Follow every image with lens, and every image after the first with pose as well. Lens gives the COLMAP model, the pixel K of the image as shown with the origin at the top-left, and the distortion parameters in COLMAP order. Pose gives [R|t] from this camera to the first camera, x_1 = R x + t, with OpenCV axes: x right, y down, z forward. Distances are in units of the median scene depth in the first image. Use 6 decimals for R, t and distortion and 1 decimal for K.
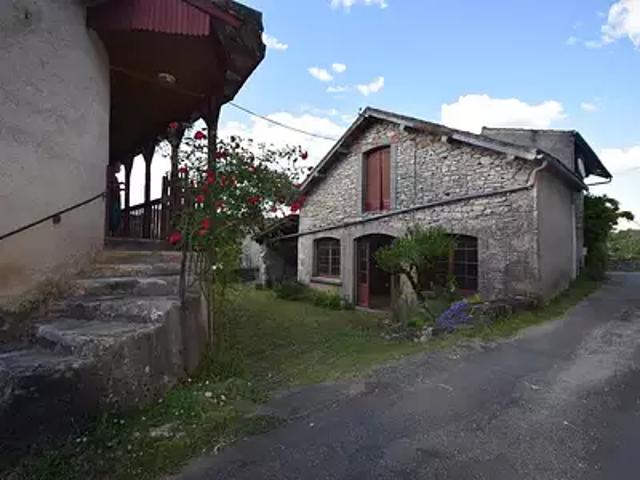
lens RADIAL K [[317.3, 0, 319.2], [0, 317.3, 226.0], [0, 0, 1]] dist [0.000924, 0.000126]
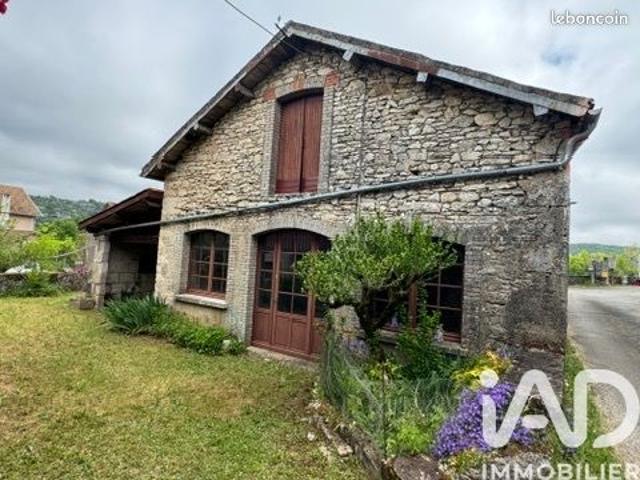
lens RADIAL K [[317.3, 0, 319.2], [0, 317.3, 226.0], [0, 0, 1]] dist [0.000924, 0.000126]
pose [[0.941152, 0.060534, 0.332517, 0.026353], [-0.064899, 0.997890, 0.002024, 0.013527], [-0.331693, -0.023485, 0.943095, 0.415384]]
